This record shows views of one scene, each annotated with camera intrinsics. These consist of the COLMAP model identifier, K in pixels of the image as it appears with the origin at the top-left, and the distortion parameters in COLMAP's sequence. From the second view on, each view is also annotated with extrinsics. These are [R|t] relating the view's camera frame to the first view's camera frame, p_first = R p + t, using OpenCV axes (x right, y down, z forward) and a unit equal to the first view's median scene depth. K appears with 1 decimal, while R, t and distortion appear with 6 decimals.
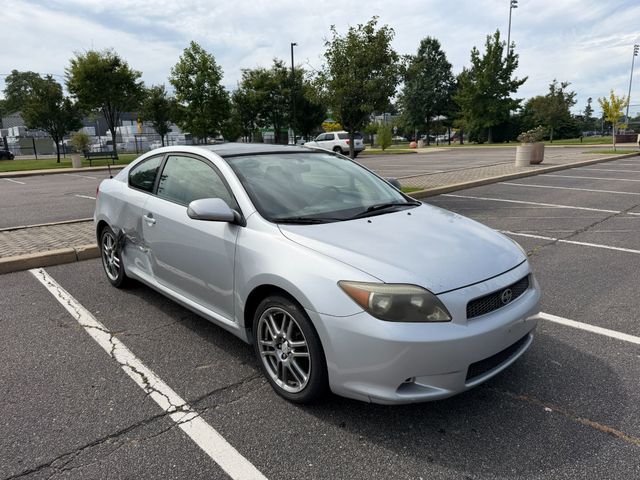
lens RADIAL K [[446.2, 0, 320.9], [0, 446.2, 248.7], [0, 0, 1]] dist [0.045546, -0.066038]
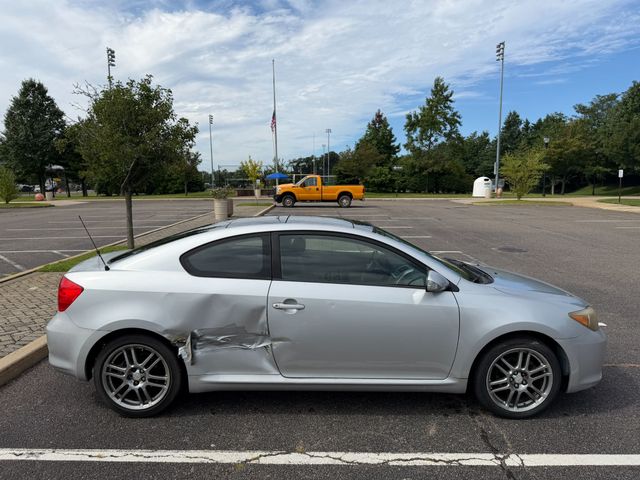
lens RADIAL K [[446.2, 0, 320.9], [0, 446.2, 248.7], [0, 0, 1]] dist [0.045546, -0.066038]
pose [[0.669629, -0.086608, 0.737629, -0.153786], [0.165672, 0.985571, -0.034679, -0.021686], [-0.723982, 0.145427, 0.674315, 0.053603]]
